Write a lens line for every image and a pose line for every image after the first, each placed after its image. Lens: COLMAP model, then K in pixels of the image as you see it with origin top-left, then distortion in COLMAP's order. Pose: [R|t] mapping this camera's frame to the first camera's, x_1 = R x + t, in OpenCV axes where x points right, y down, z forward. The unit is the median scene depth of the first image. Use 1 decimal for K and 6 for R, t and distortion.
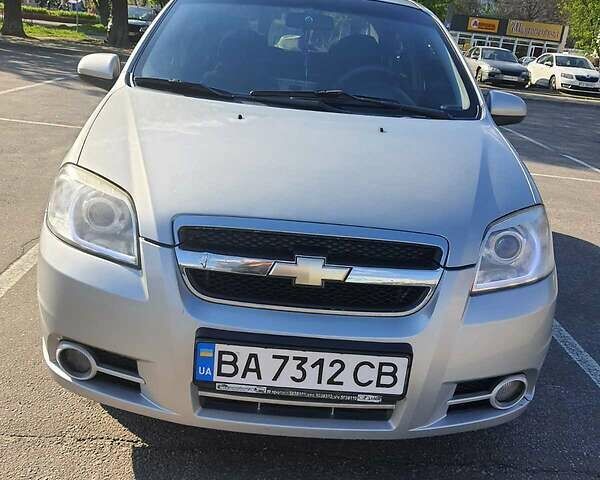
lens RADIAL K [[617.6, 0, 296.4], [0, 617.6, 246.2], [0, 0, 1]] dist [0.034171, 0.000000]
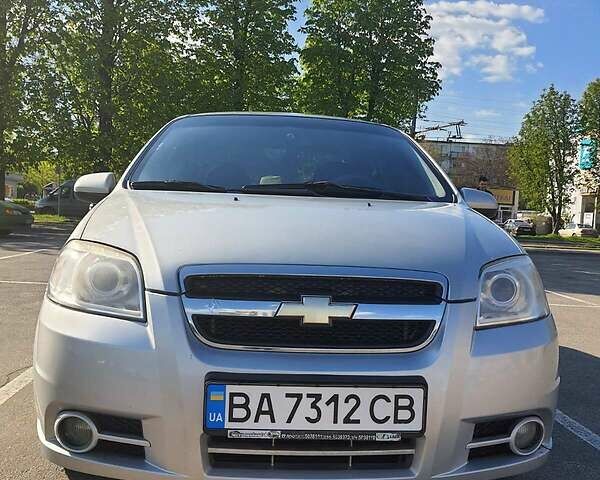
lens RADIAL K [[617.6, 0, 304.1], [0, 617.6, 249.1], [0, 0, 1]] dist [0.034171, 0.000000]
pose [[0.996780, -0.058880, 0.054438, -0.046277], [0.071239, 0.961871, -0.264063, 0.204729], [-0.036815, 0.267091, 0.962968, 0.001376]]
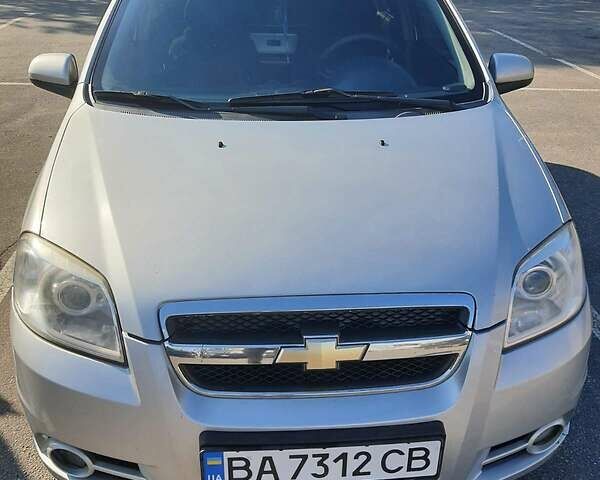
lens RADIAL K [[617.6, 0, 304.5], [0, 617.6, 234.2], [0, 0, 1]] dist [0.034171, 0.000000]
pose [[0.995143, -0.096655, 0.018685, -0.002517], [0.093549, 0.987577, 0.126257, -0.233492], [-0.030656, -0.123896, 0.991822, 0.149213]]
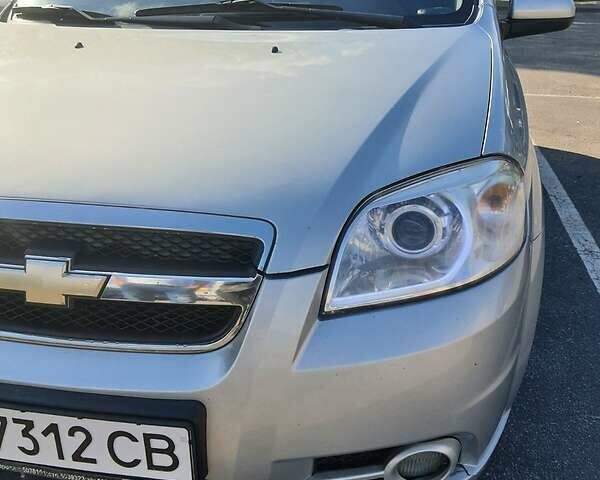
lens RADIAL K [[617.6, 0, 300.3], [0, 617.6, 239.8], [0, 0, 1]] dist [0.034171, 0.000000]
pose [[0.971816, -0.008374, -0.235593, 0.411033], [0.026302, 0.996981, 0.073057, -0.040481], [0.234270, -0.077194, 0.969102, 0.439532]]
